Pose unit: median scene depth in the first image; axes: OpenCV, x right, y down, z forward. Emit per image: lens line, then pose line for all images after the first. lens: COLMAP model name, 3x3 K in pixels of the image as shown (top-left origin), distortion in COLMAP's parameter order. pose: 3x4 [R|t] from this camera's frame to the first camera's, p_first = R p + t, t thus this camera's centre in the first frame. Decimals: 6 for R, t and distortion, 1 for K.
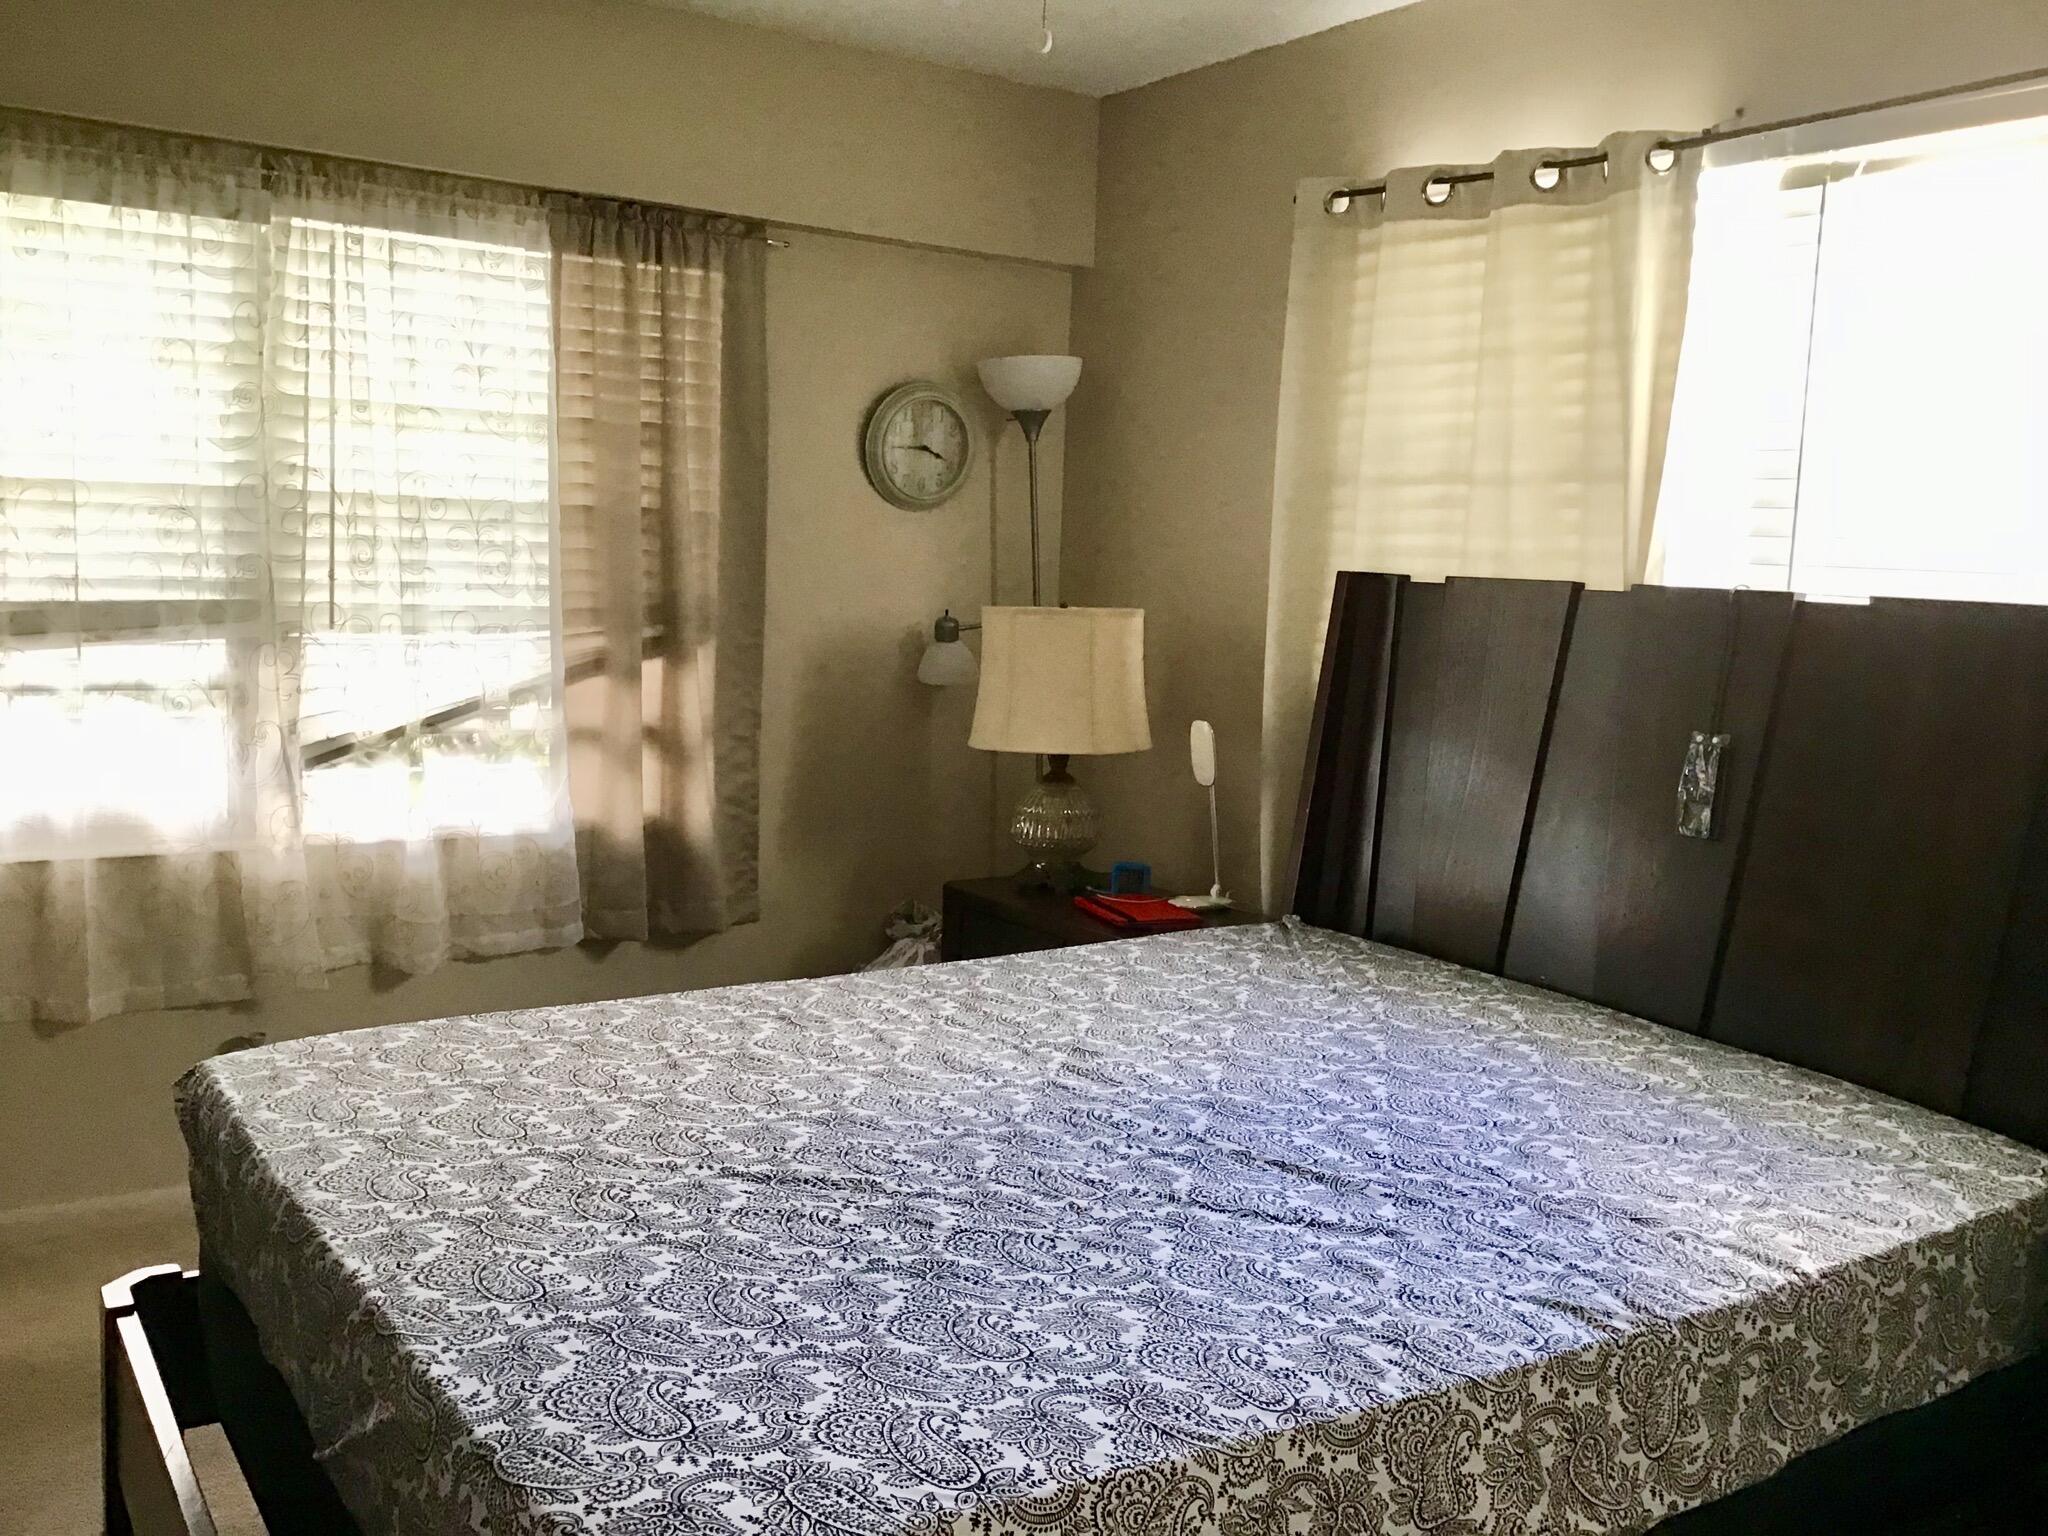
lens RADIAL K [[1819.1, 0, 1019.4], [0, 1819.1, 764.4], [0, 0, 1]] dist [0.102491, -0.176913]
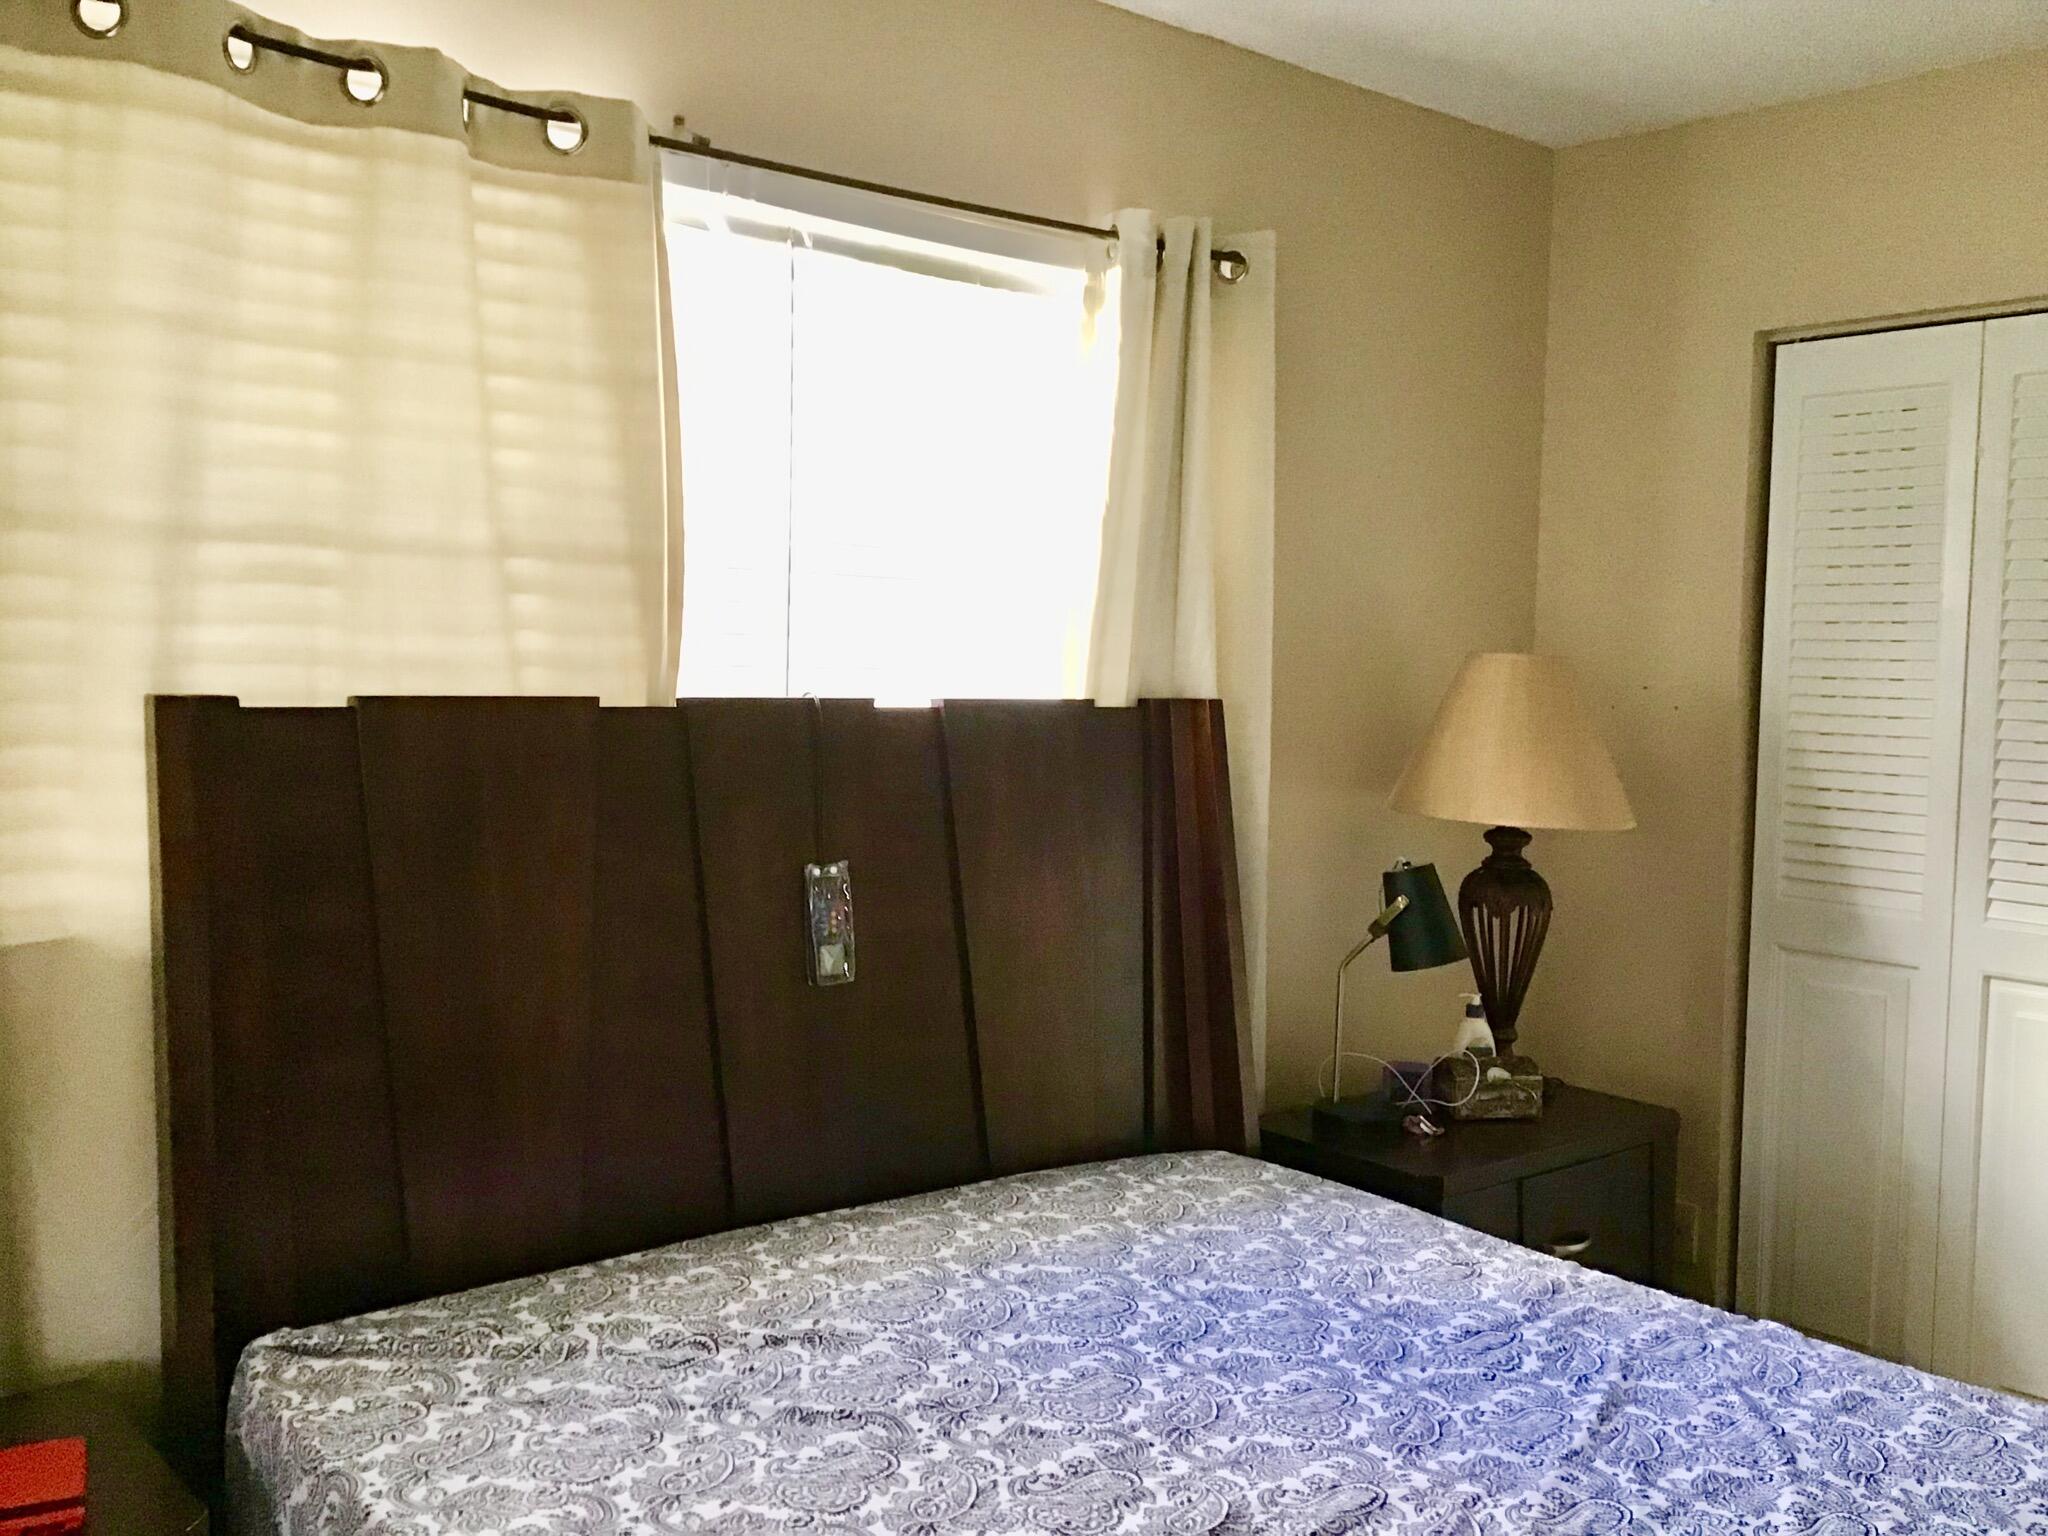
lens RADIAL K [[1778.6, 0, 1020.8], [0, 1778.6, 772.0], [0, 0, 1]] dist [0.319441, -0.641287]
pose [[-0.100180, -0.092280, 0.990681, -0.453369], [0.104787, 0.989174, 0.102736, -0.131595], [-0.989436, 0.114103, -0.089426, 0.934152]]
